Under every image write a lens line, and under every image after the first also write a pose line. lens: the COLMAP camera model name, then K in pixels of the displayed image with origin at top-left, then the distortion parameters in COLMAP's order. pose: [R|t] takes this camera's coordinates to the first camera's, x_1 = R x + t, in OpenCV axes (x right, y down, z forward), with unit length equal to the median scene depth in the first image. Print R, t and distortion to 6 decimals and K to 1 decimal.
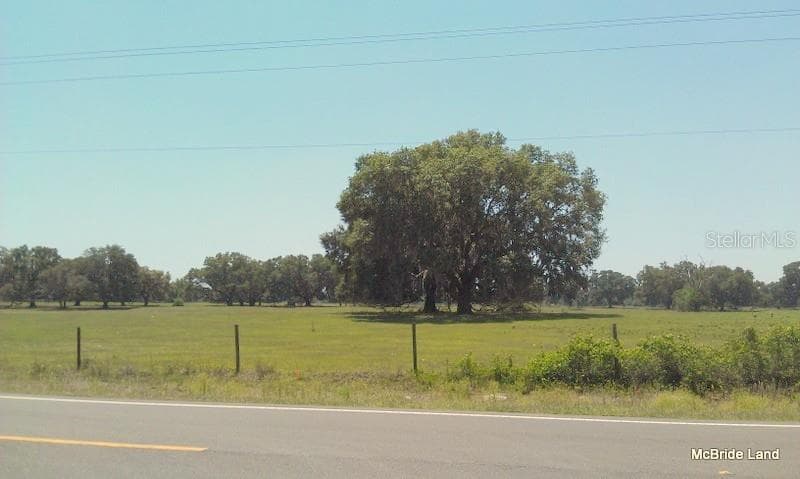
lens RADIAL K [[789.2, 0, 399.6], [0, 789.2, 251.3], [0, 0, 1]] dist [0.085745, -0.344337]
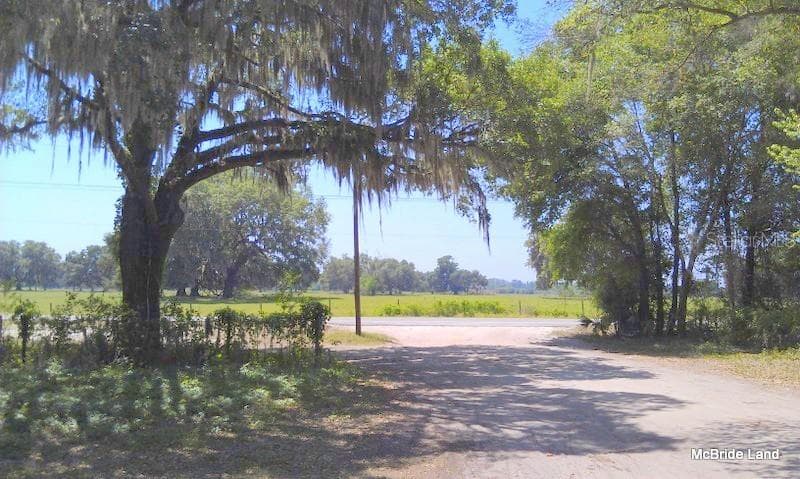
lens RADIAL K [[789.2, 0, 399.6], [0, 789.2, 251.3], [0, 0, 1]] dist [0.085745, -0.344337]
pose [[0.918444, 0.021429, 0.394970, -0.069567], [-0.029006, 0.999492, 0.013222, -0.009797], [-0.394486, -0.023600, 0.918599, -0.136253]]
